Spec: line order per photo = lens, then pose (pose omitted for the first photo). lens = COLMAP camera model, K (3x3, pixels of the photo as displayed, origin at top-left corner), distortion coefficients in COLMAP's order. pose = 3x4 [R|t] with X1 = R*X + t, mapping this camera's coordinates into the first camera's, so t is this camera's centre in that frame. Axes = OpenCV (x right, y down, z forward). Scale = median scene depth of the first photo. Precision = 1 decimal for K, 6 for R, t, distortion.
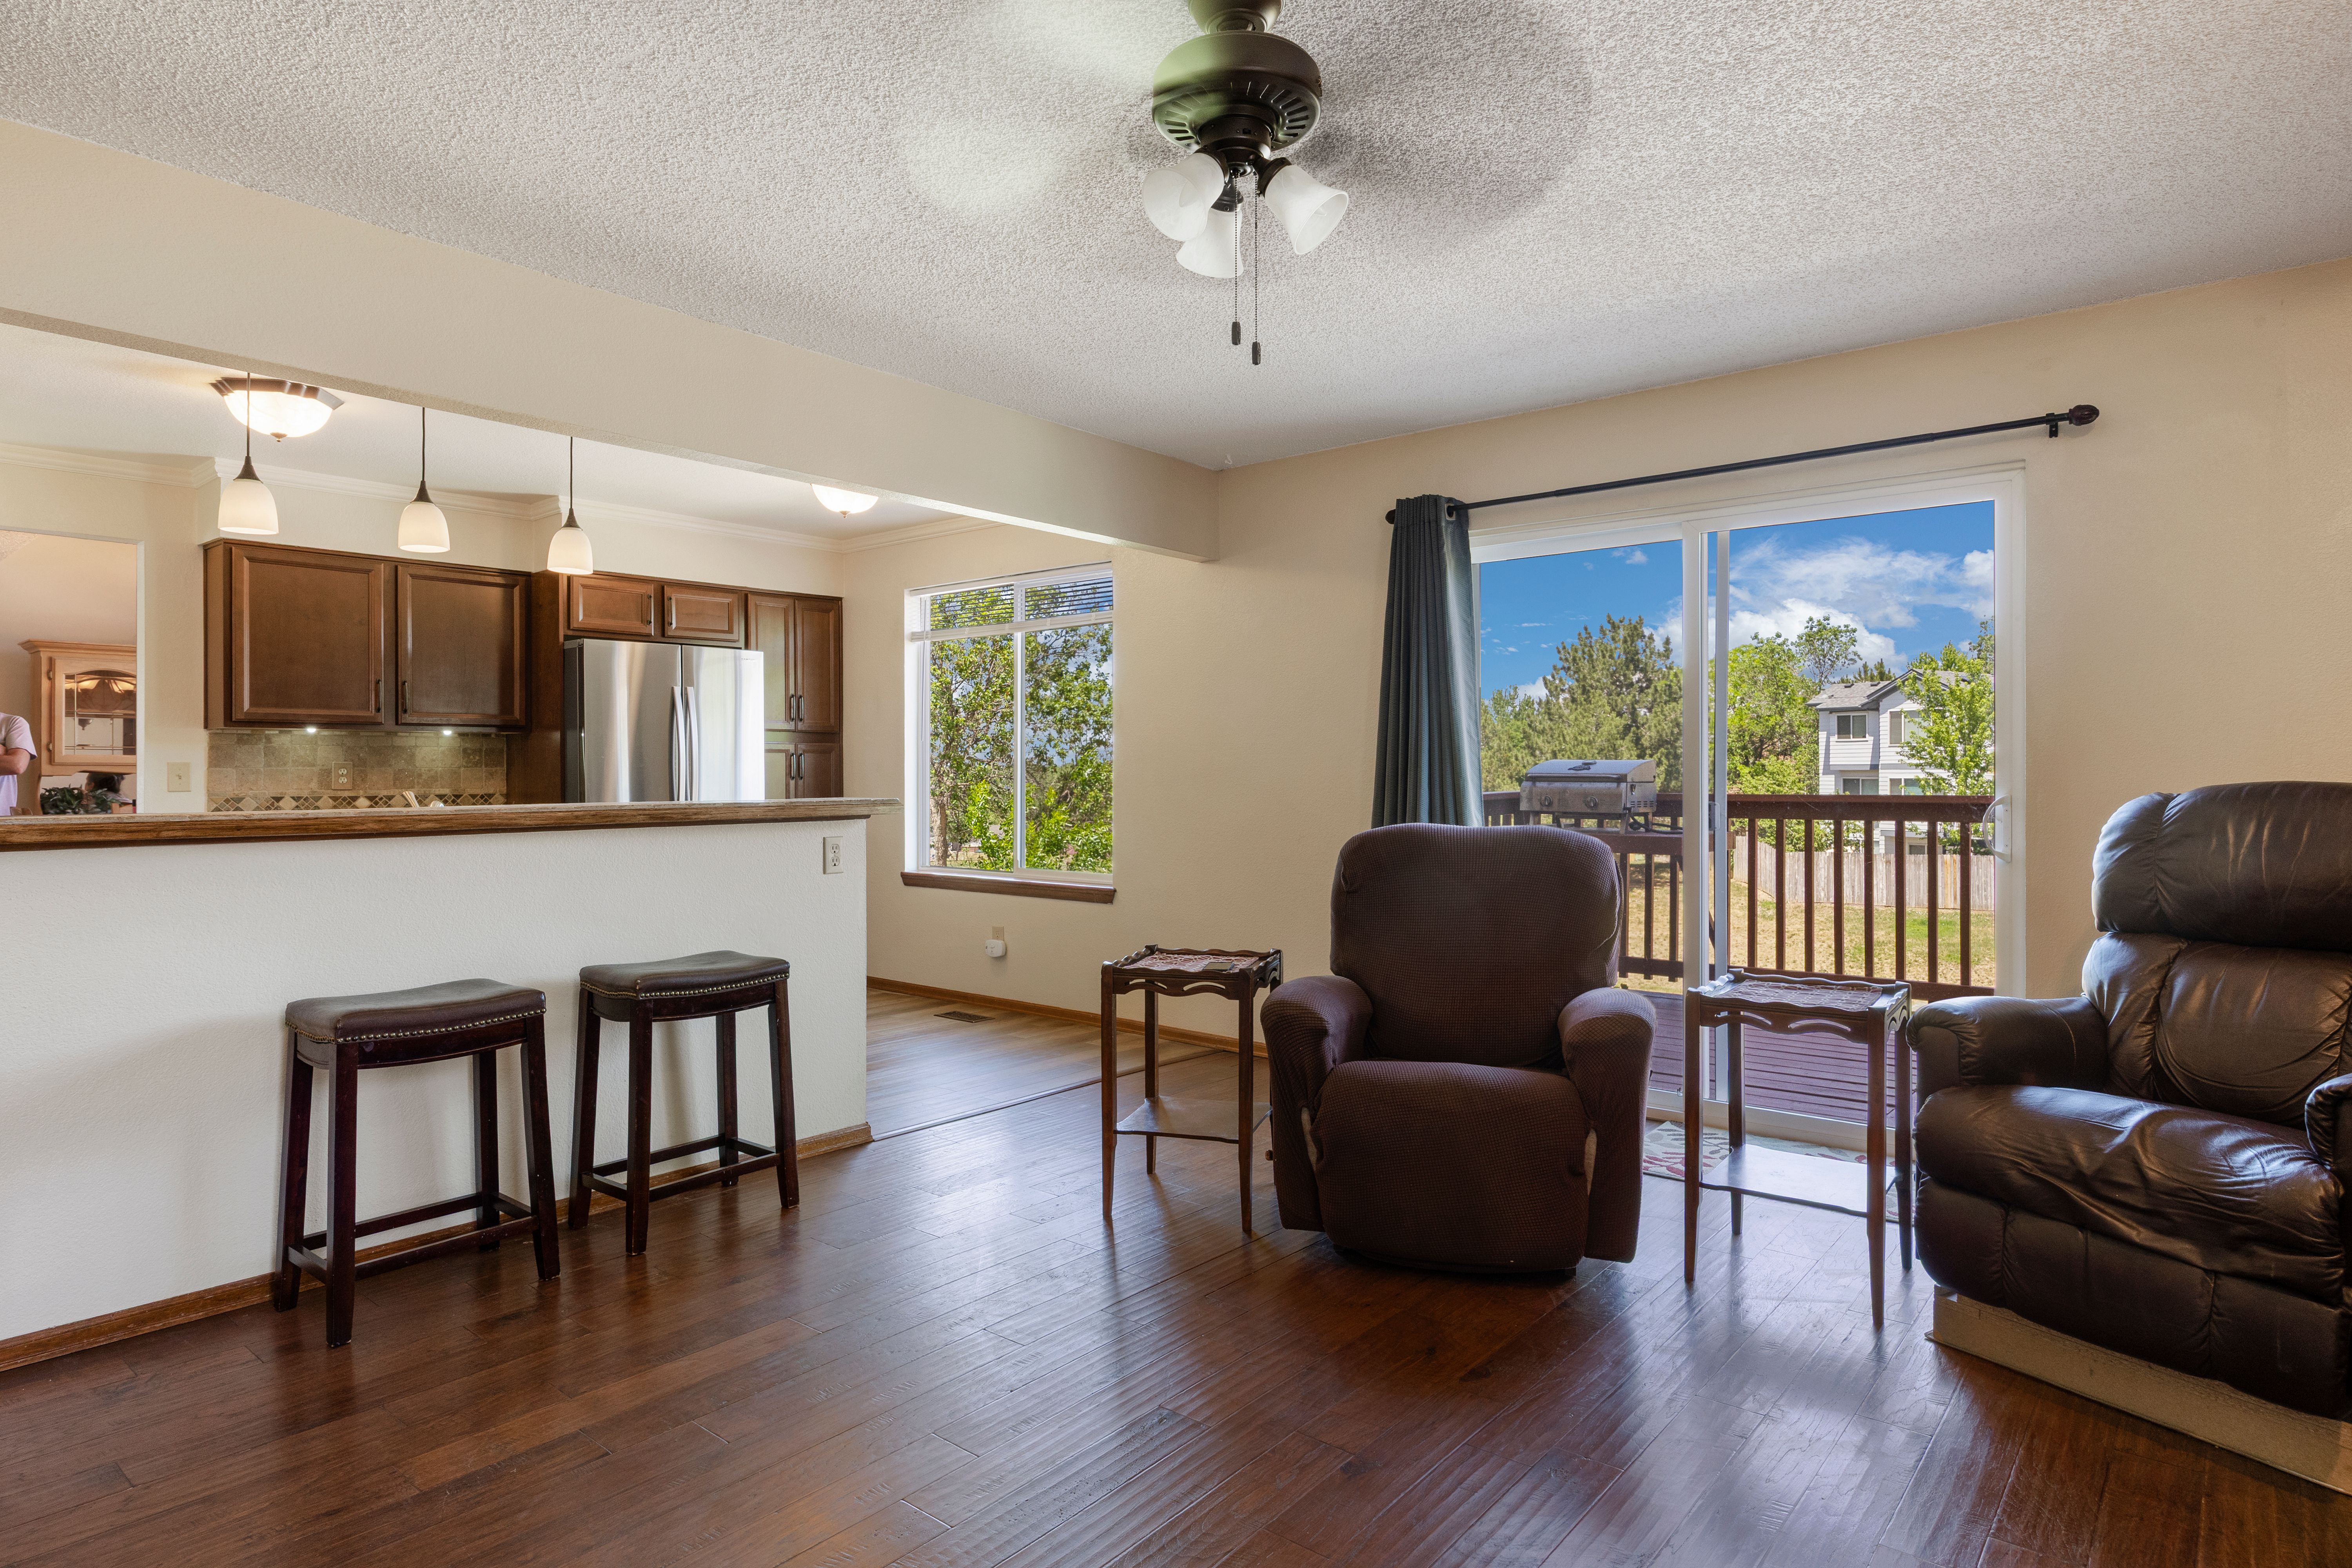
lens RADIAL K [[1295.7, 0, 1176.0], [0, 1295.7, 784.0], [0, 0, 1]] dist [-0.002295, -0.001263]
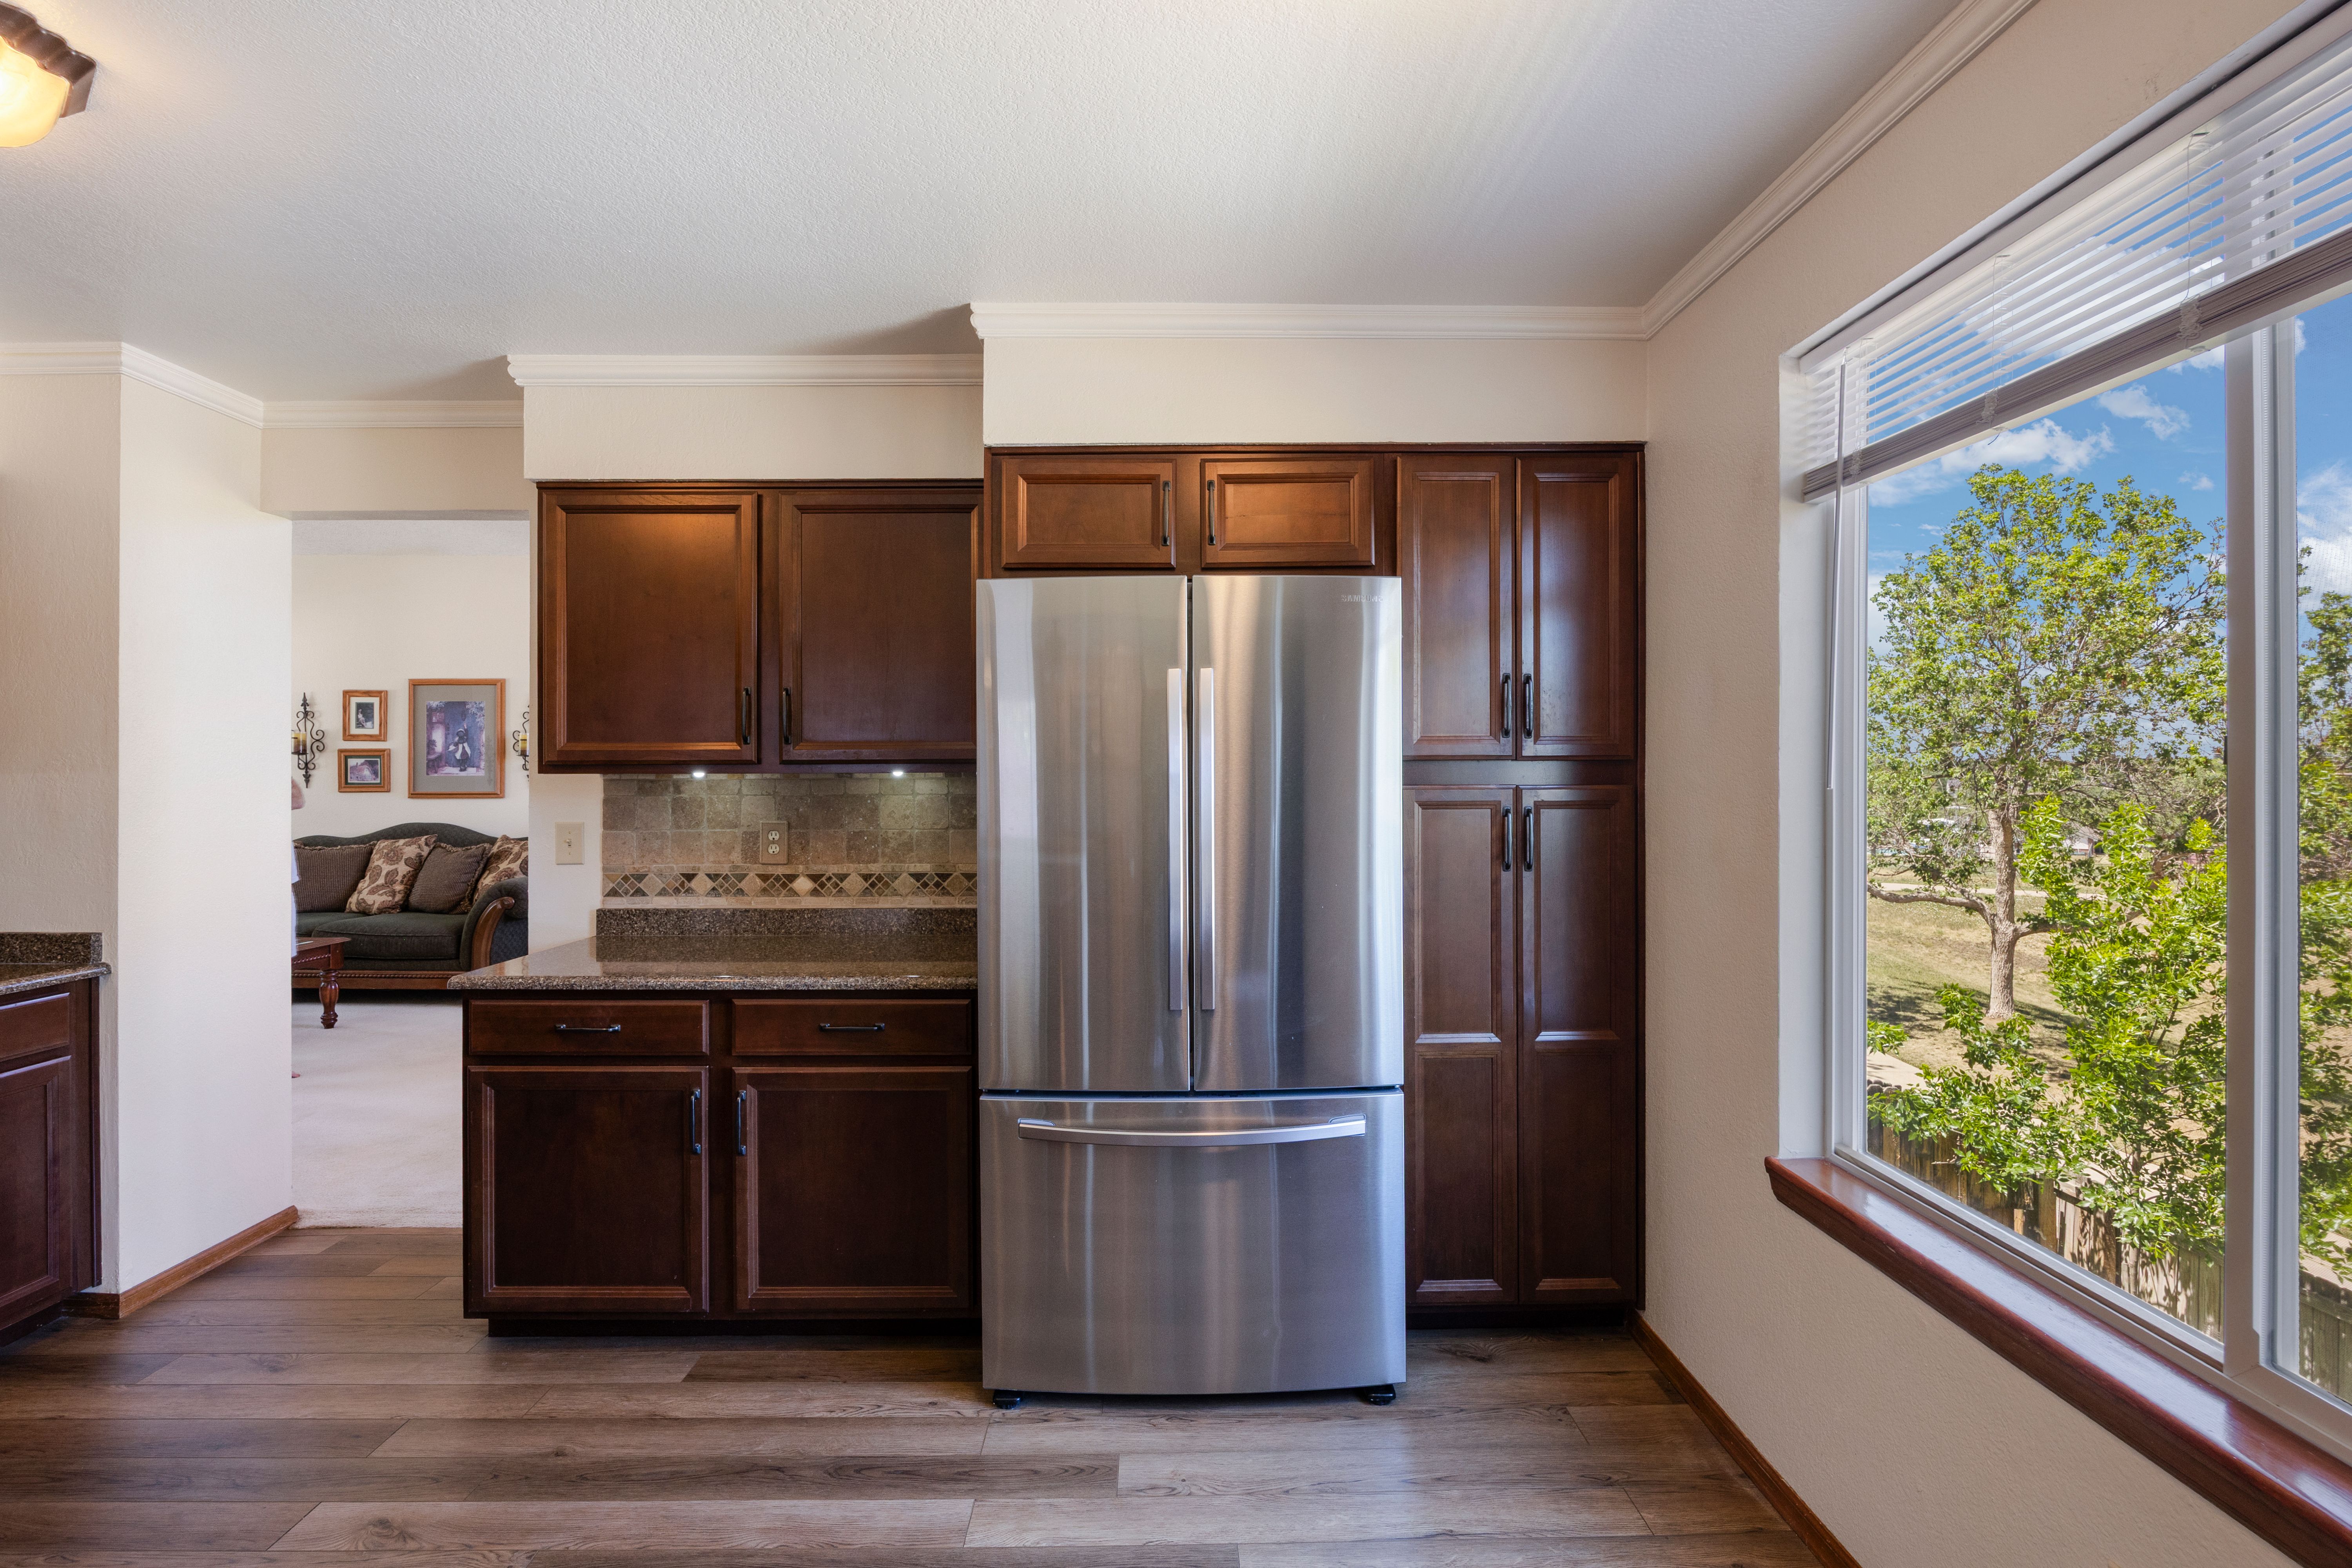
lens RADIAL K [[1046.4, 0, 1170.5], [0, 1046.4, 768.6], [0, 0, 1]] dist [-0.016803, 0.001394]
pose [[0.640720, -0.000898, -0.767774, -0.117500], [-0.001107, 0.999997, -0.002094, -0.041019], [0.767774, 0.002192, 0.640717, 0.797360]]
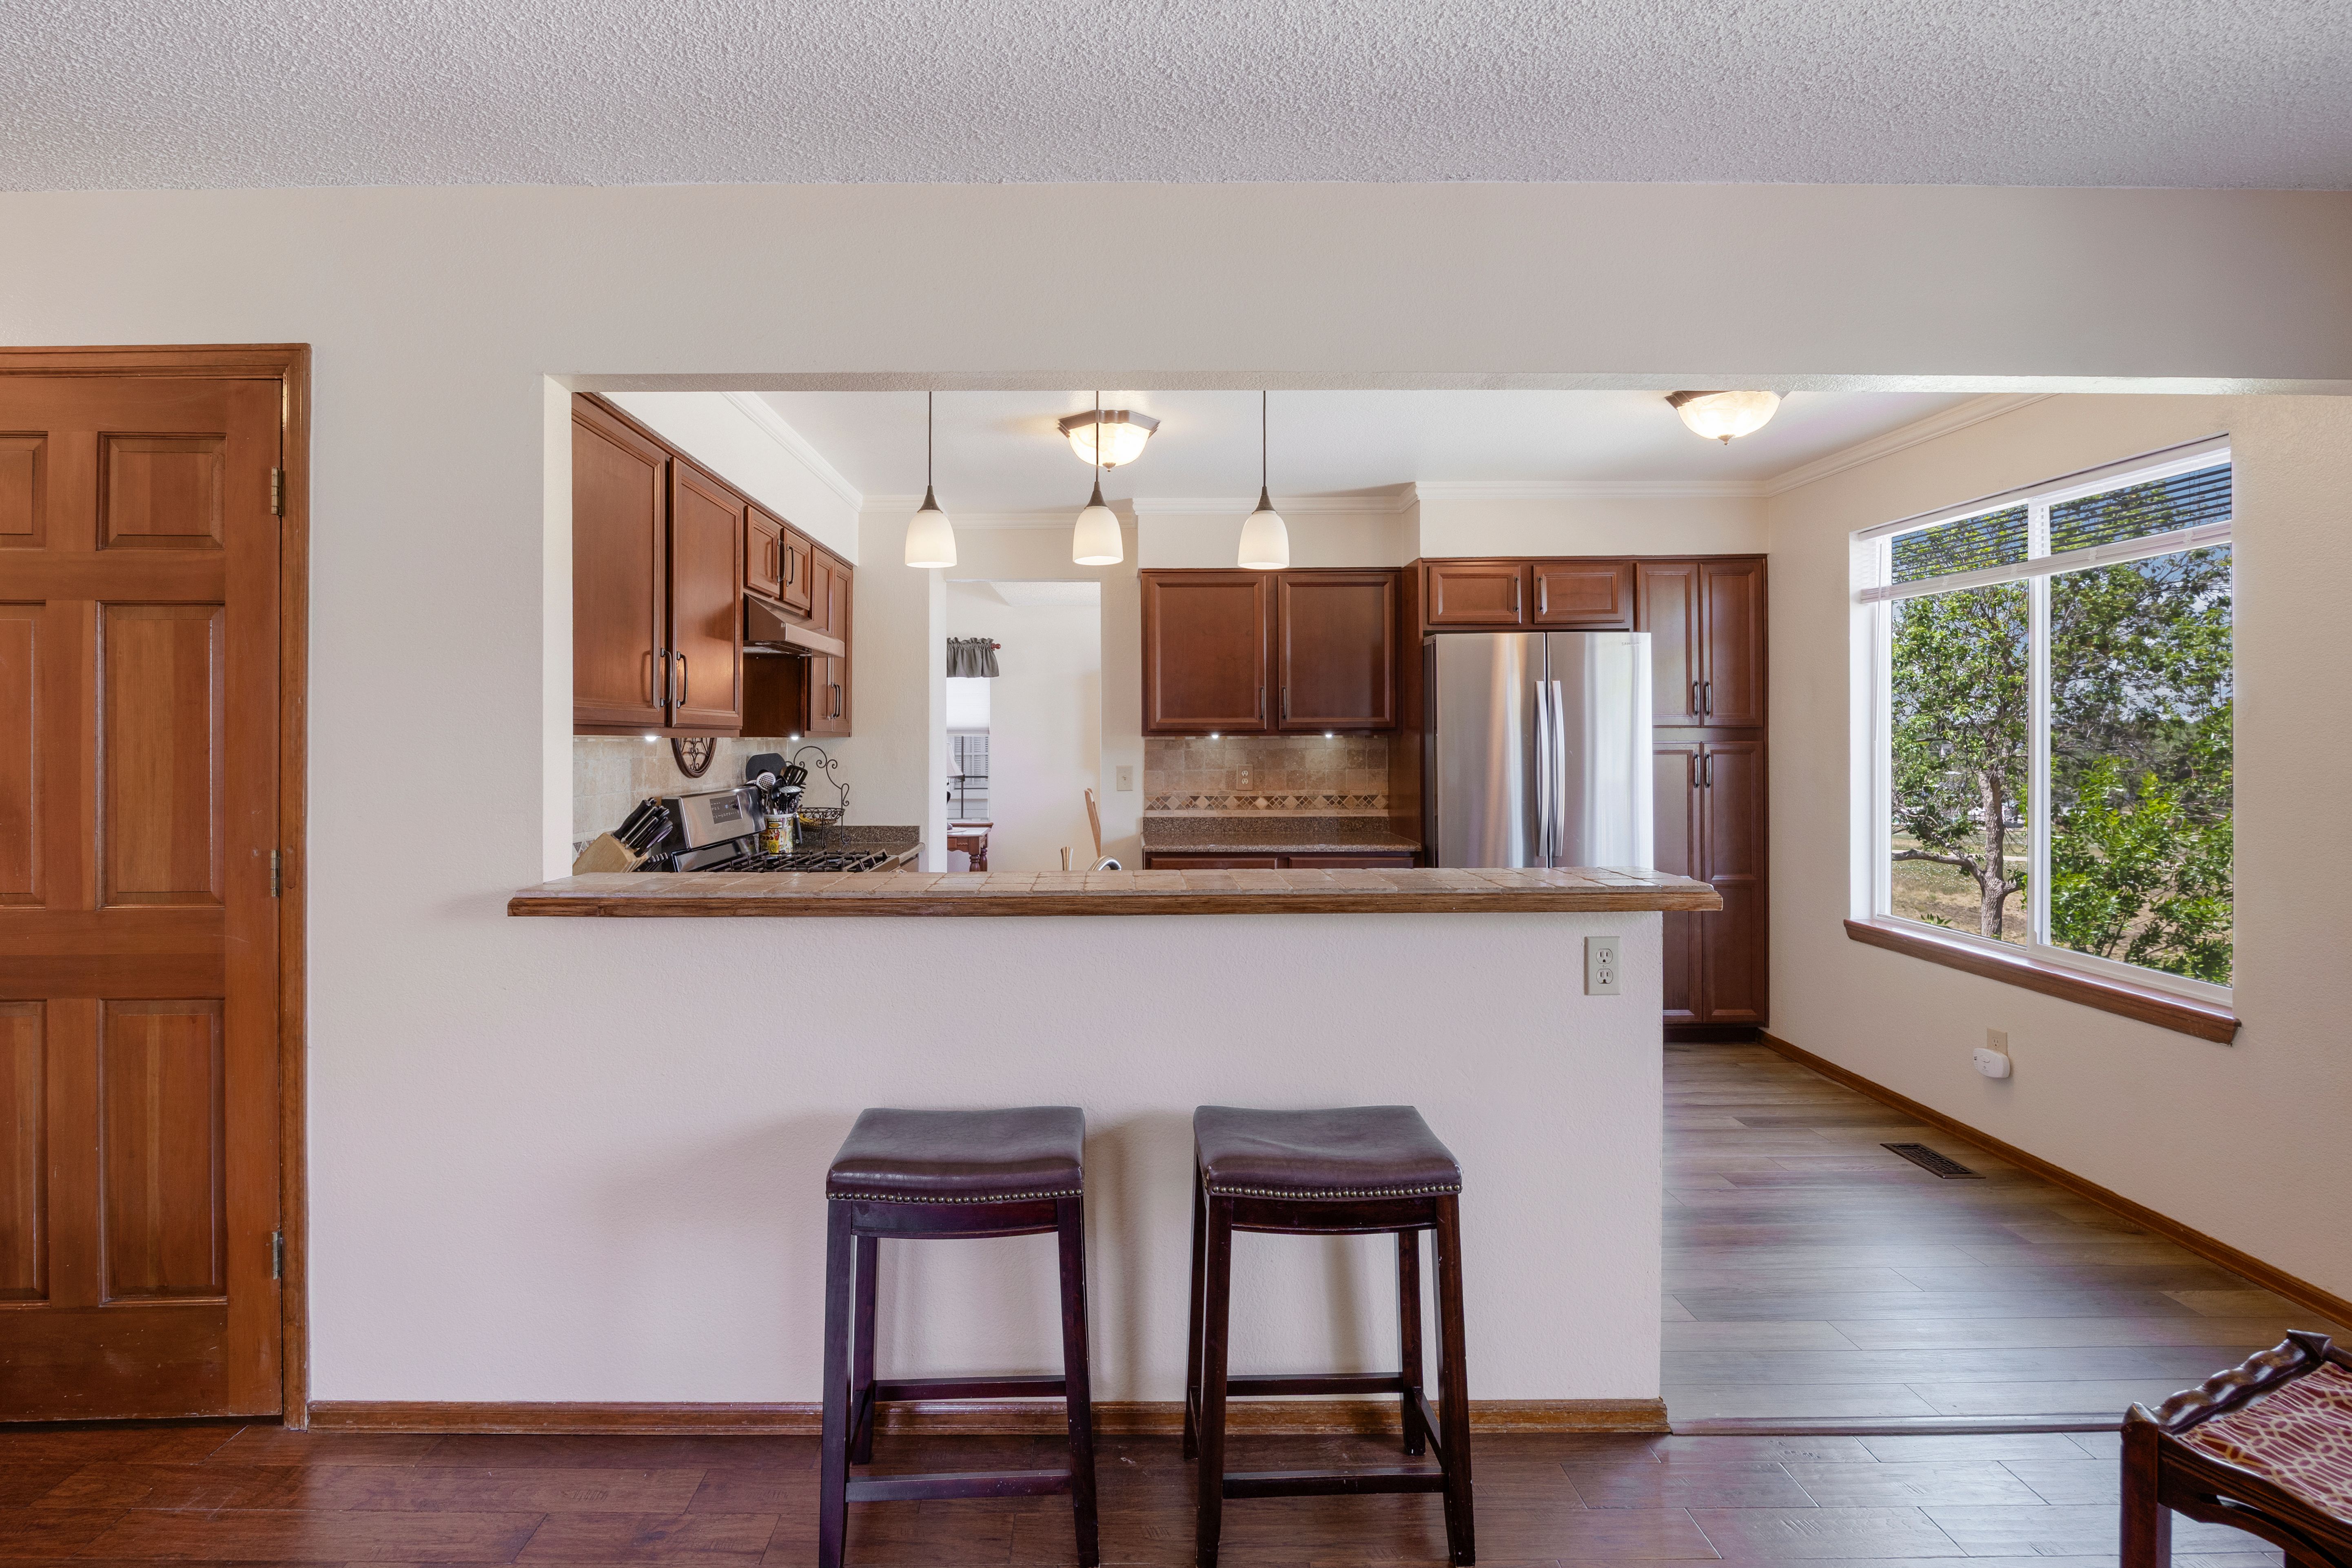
lens RADIAL K [[1108.8, 0, 1170.7], [0, 1108.8, 740.3], [0, 0, 1]] dist [-0.002001, 0.000227]
pose [[0.667359, 0.003357, -0.744728, -0.000267], [0.000375, 0.999988, 0.004843, -0.040344], [0.744736, -0.003511, 0.667350, 0.332221]]
